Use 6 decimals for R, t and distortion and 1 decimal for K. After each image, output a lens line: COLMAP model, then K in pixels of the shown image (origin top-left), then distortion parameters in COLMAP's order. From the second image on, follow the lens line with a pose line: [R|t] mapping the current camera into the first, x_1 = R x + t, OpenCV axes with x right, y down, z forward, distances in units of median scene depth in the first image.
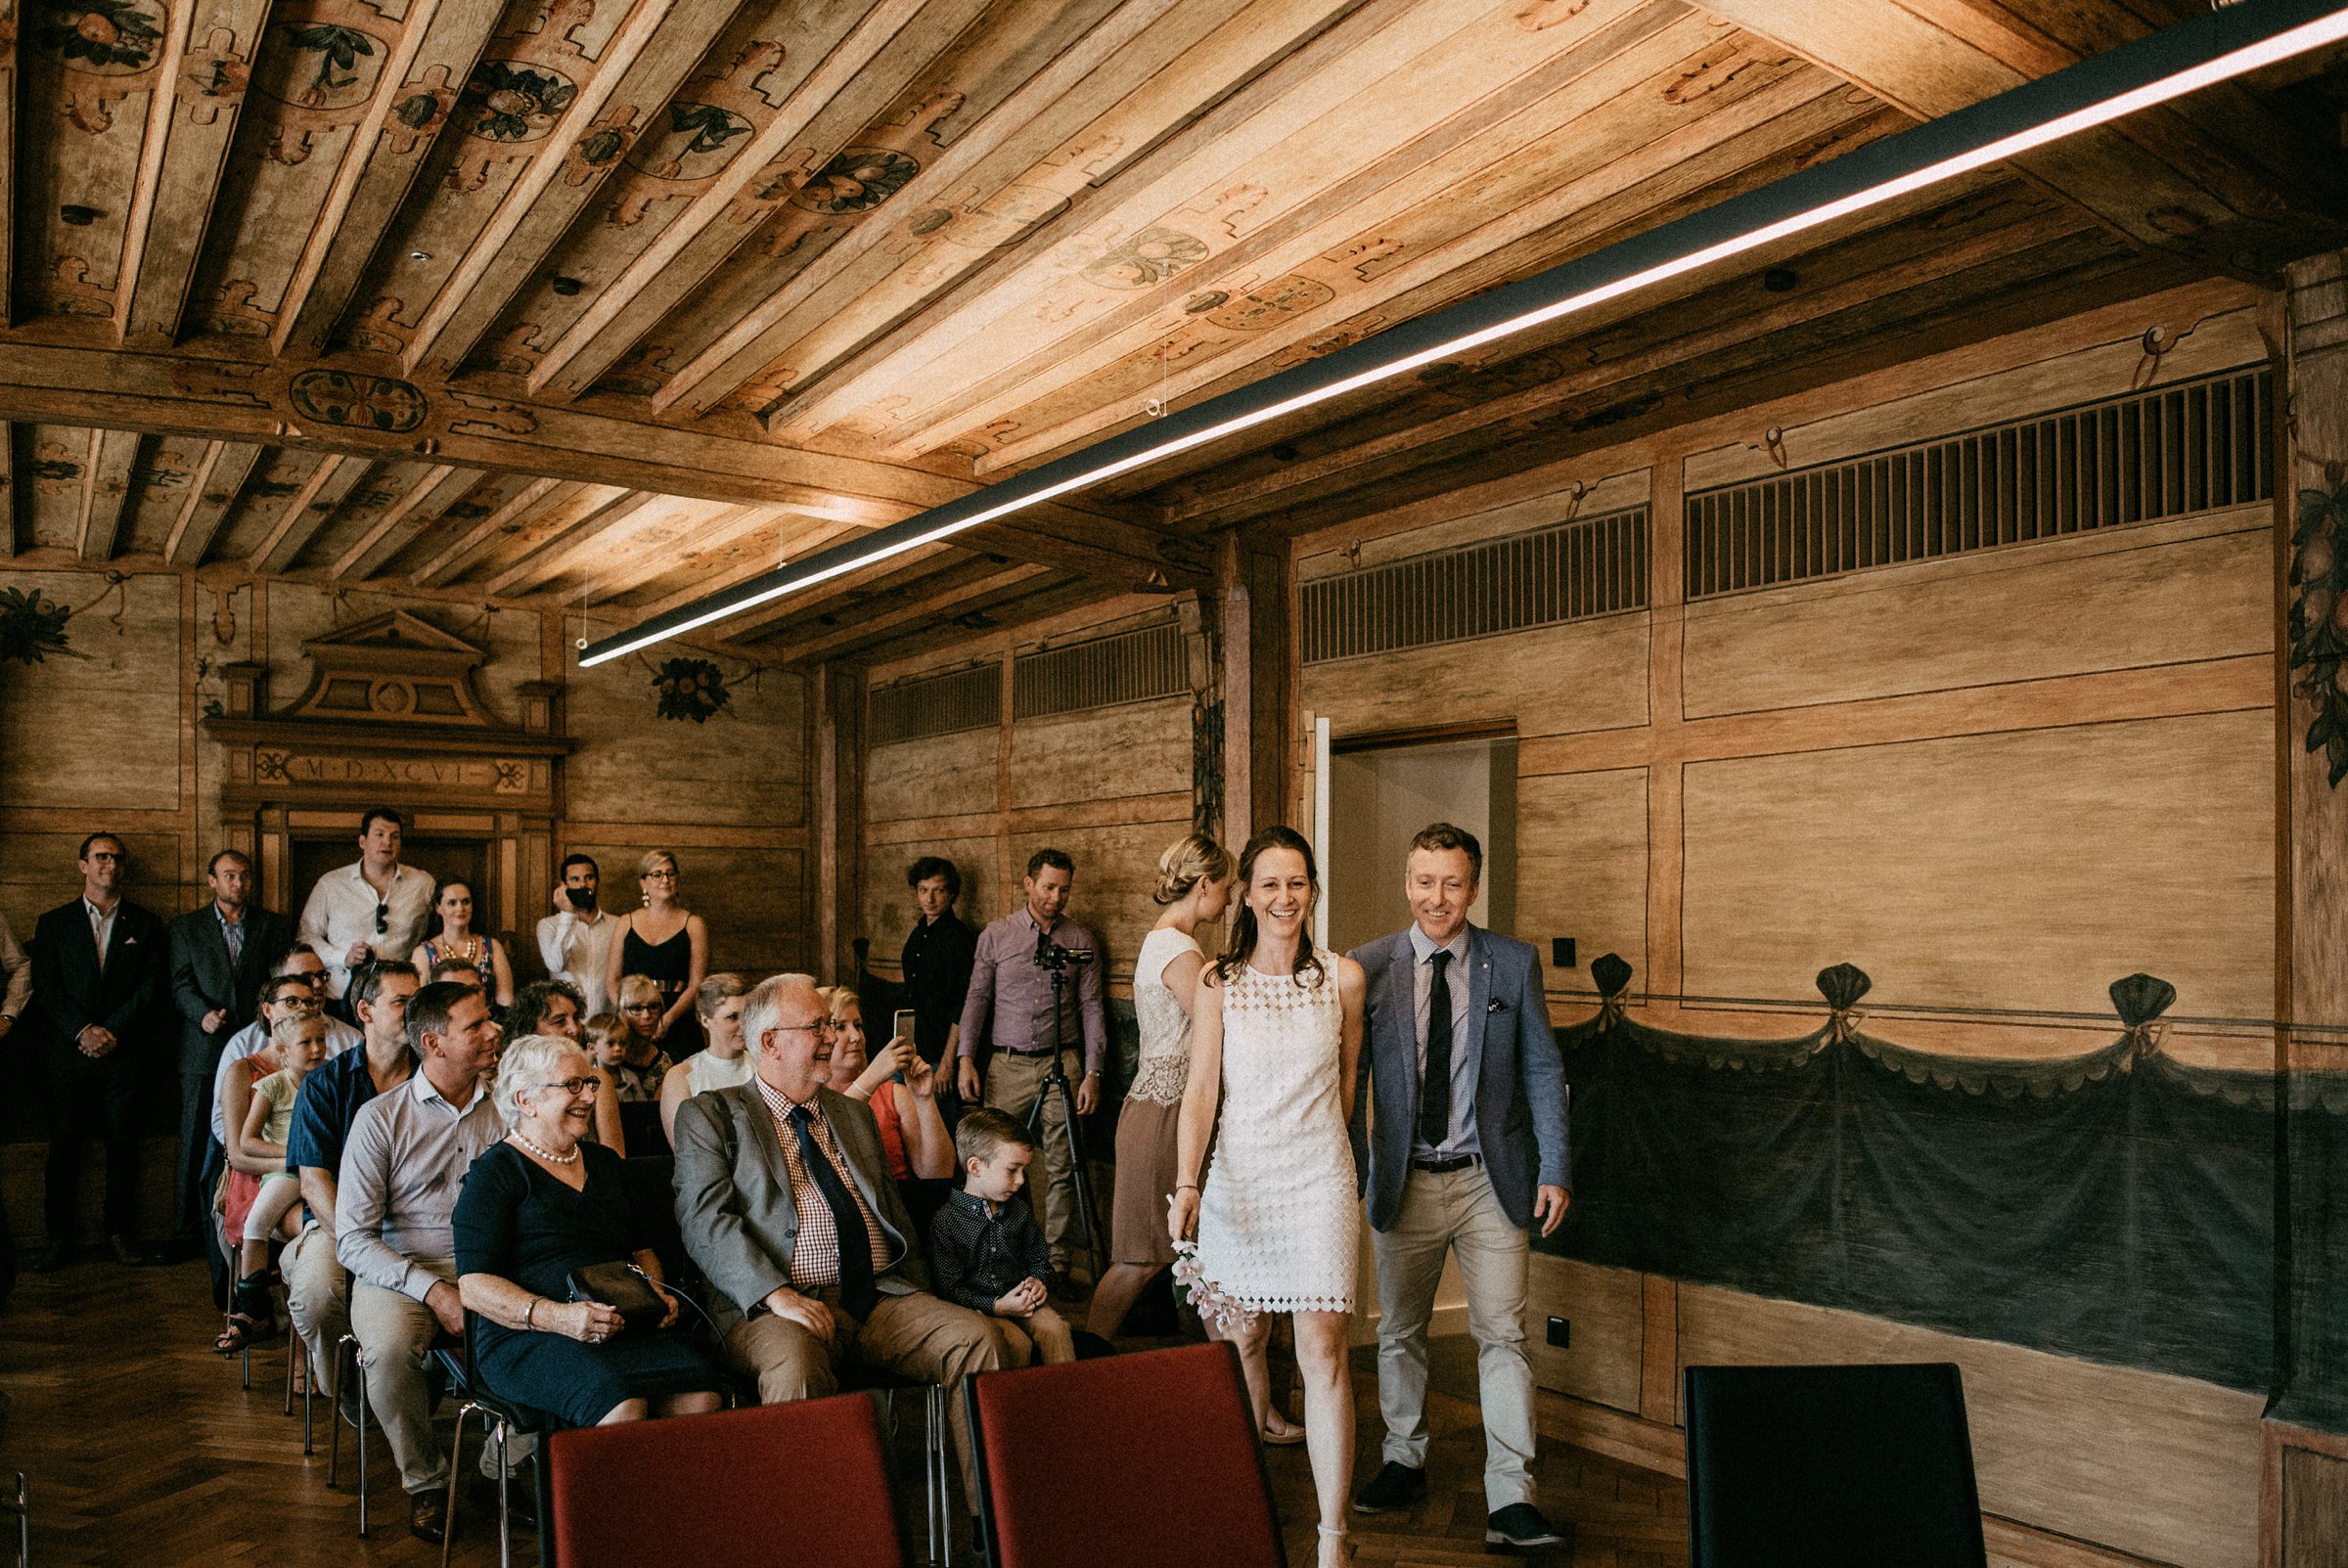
lens RADIAL K [[1947.8, 0, 1089.0], [0, 1947.8, 934.2], [0, 0, 1]] dist [-0.067273, 0.066822]
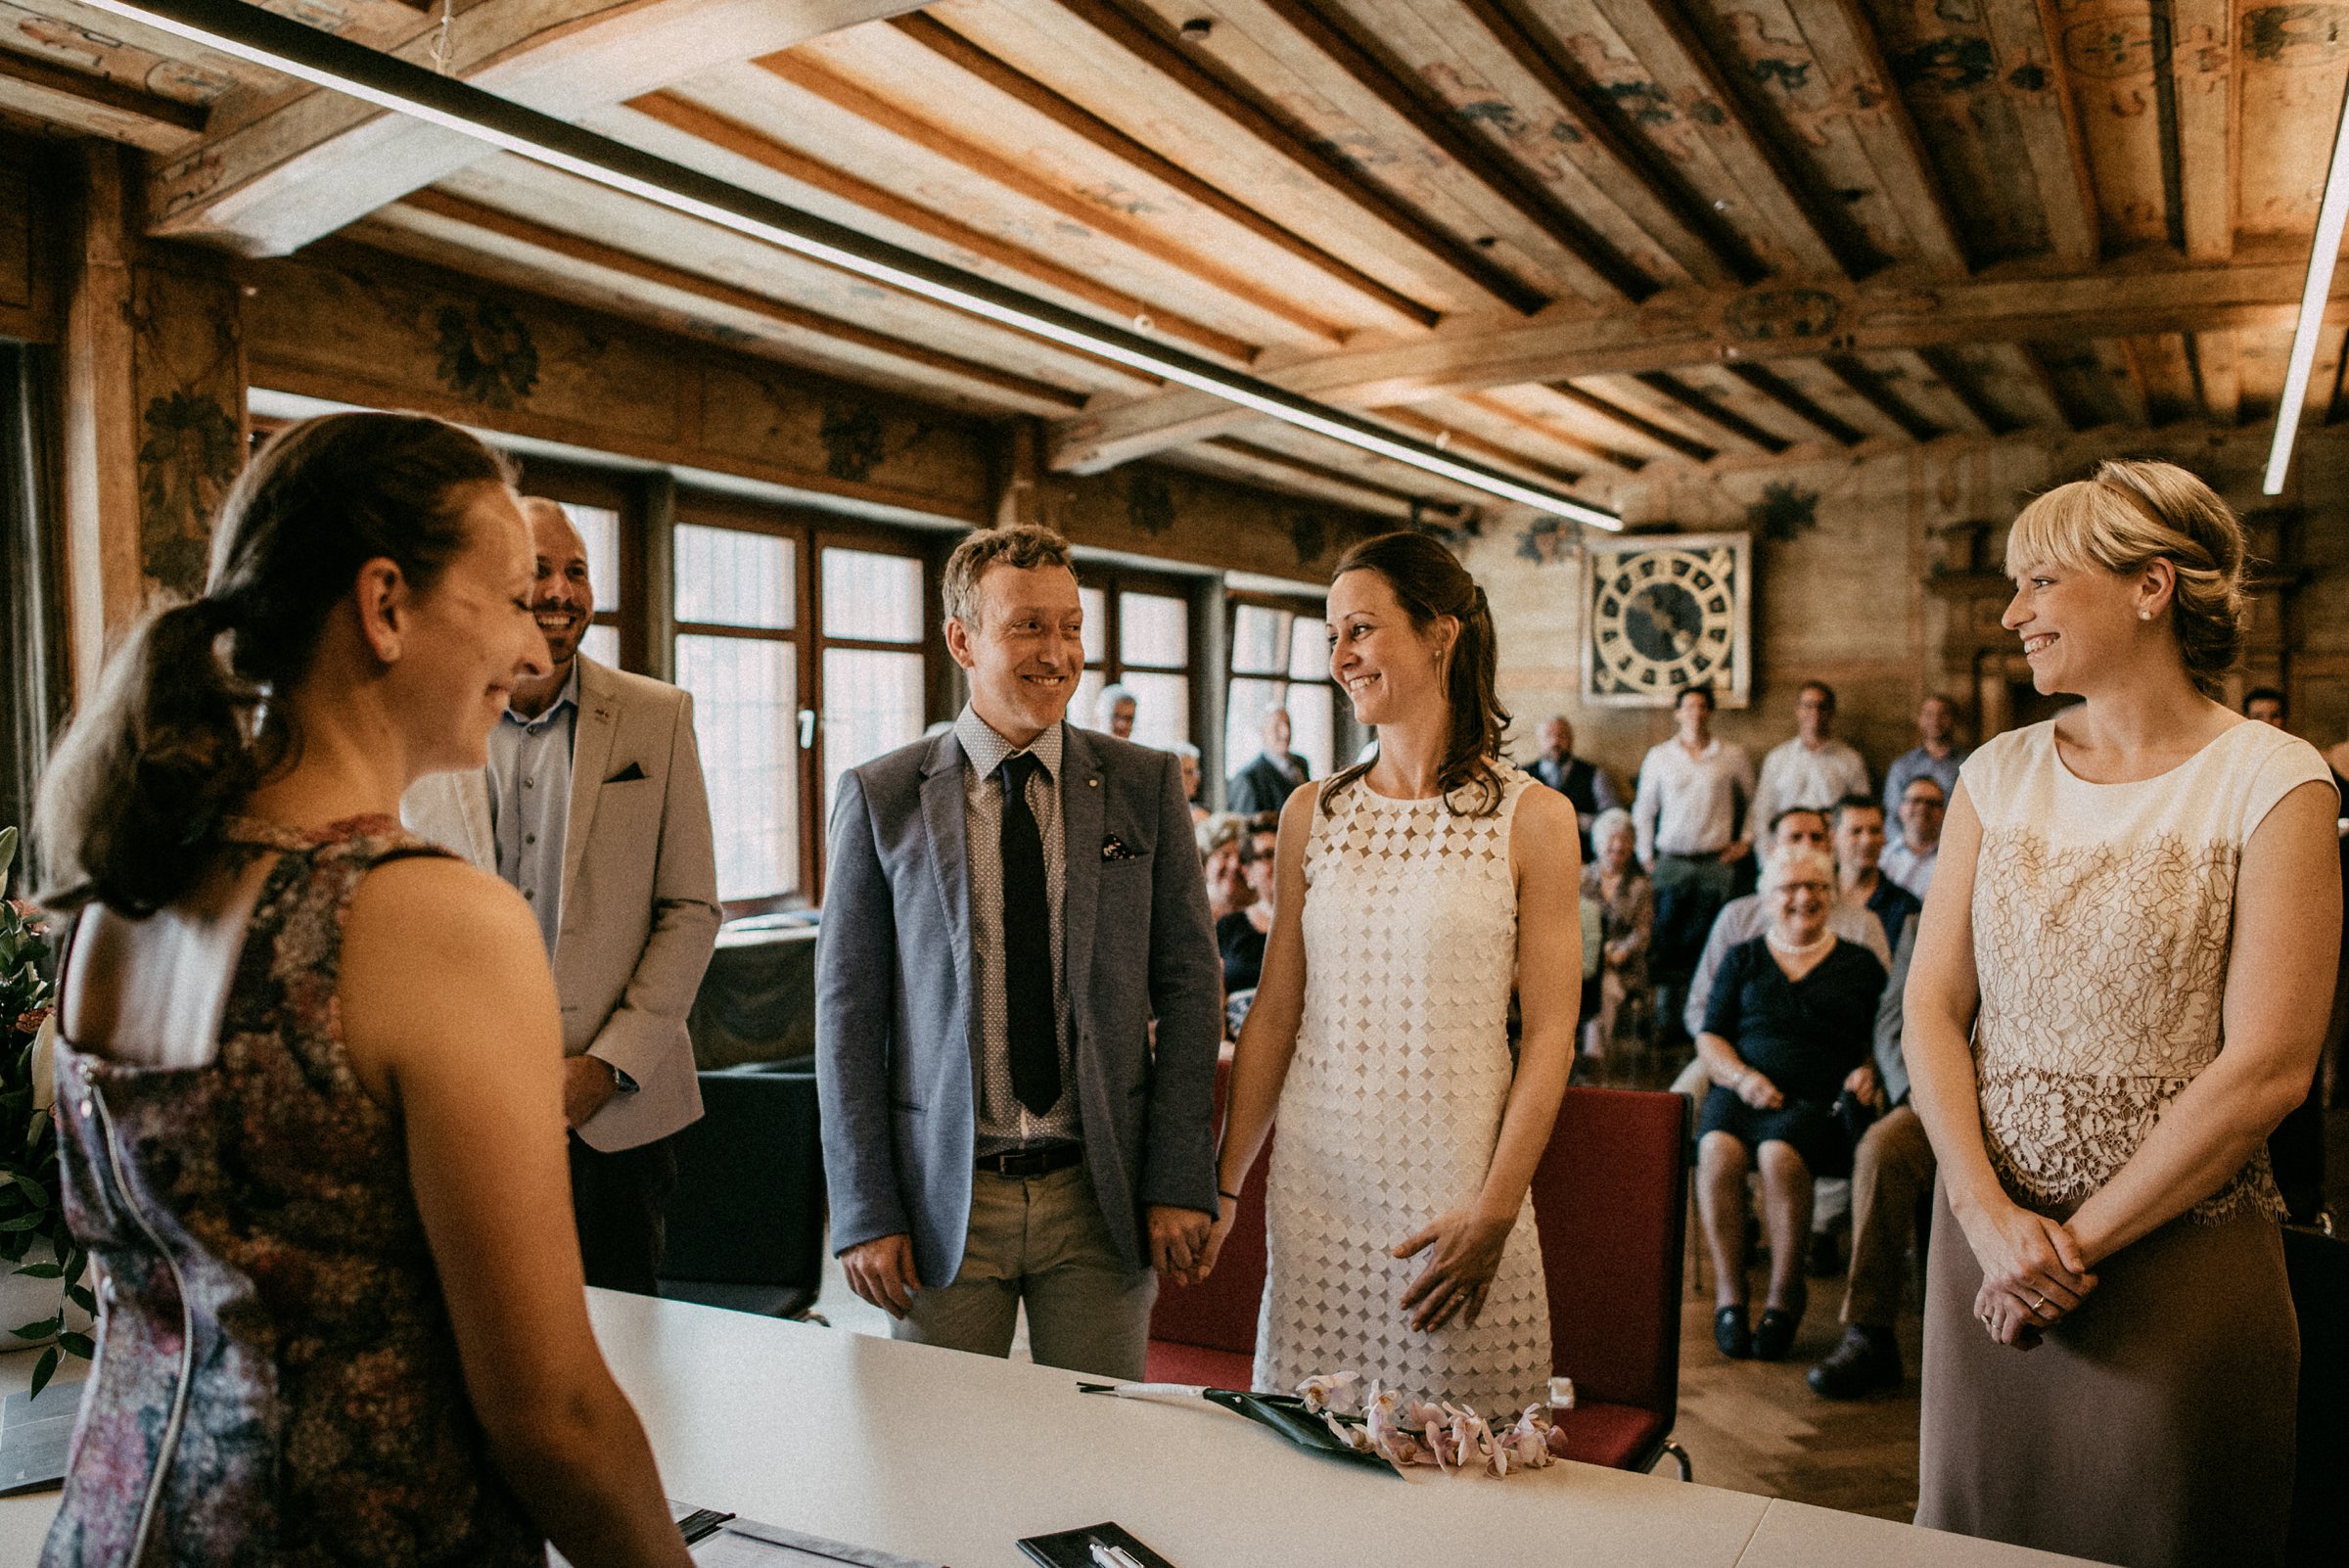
lens RADIAL K [[1948.8, 0, 1157.7], [0, 1948.8, 781.0], [0, 0, 1]] dist [-0.067273, 0.066822]
pose [[0.534512, 0.008617, -0.845117, 0.286175], [-0.006693, 0.999960, 0.005962, 0.002668], [0.845134, 0.002469, 0.534548, 0.030732]]
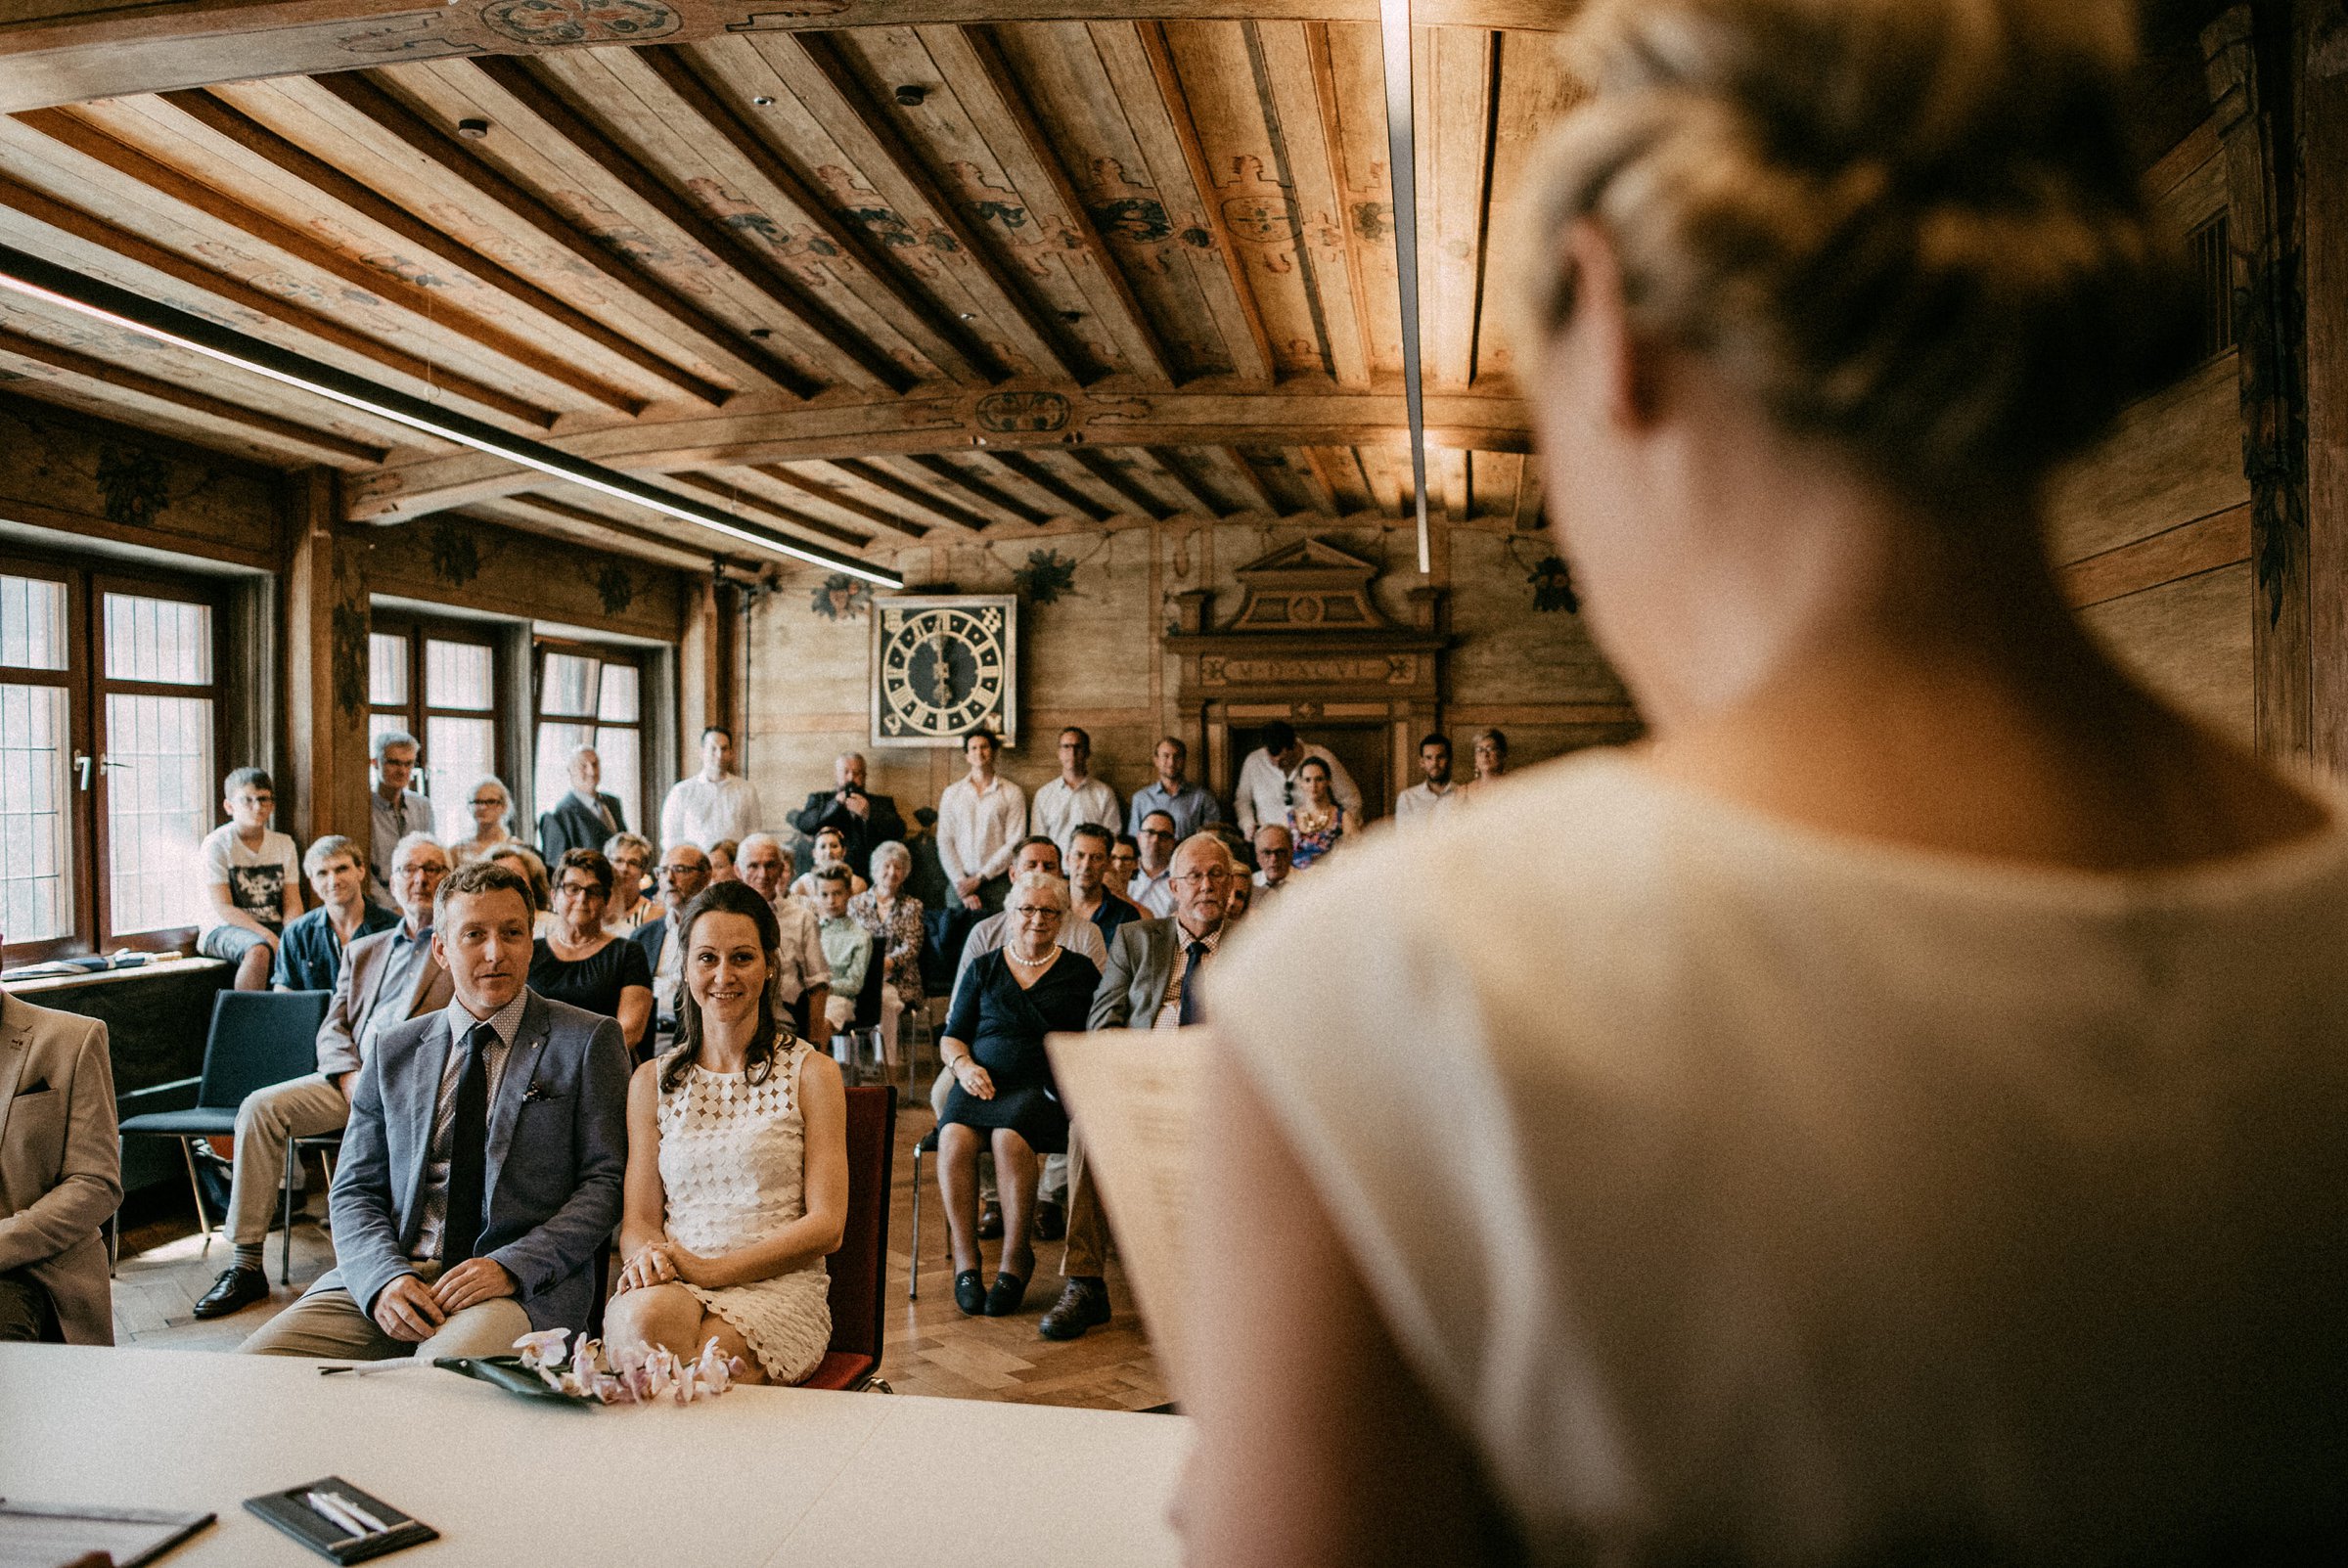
lens RADIAL K [[1828.6, 0, 1120.5], [0, 1828.6, 798.1], [0, 0, 1]] dist [-0.044985, 0.019714]
pose [[0.782248, -0.003694, -0.622956, 0.326970], [0.002379, 0.999993, -0.002942, 0.000192], [0.622962, 0.000820, 0.782252, 0.022164]]
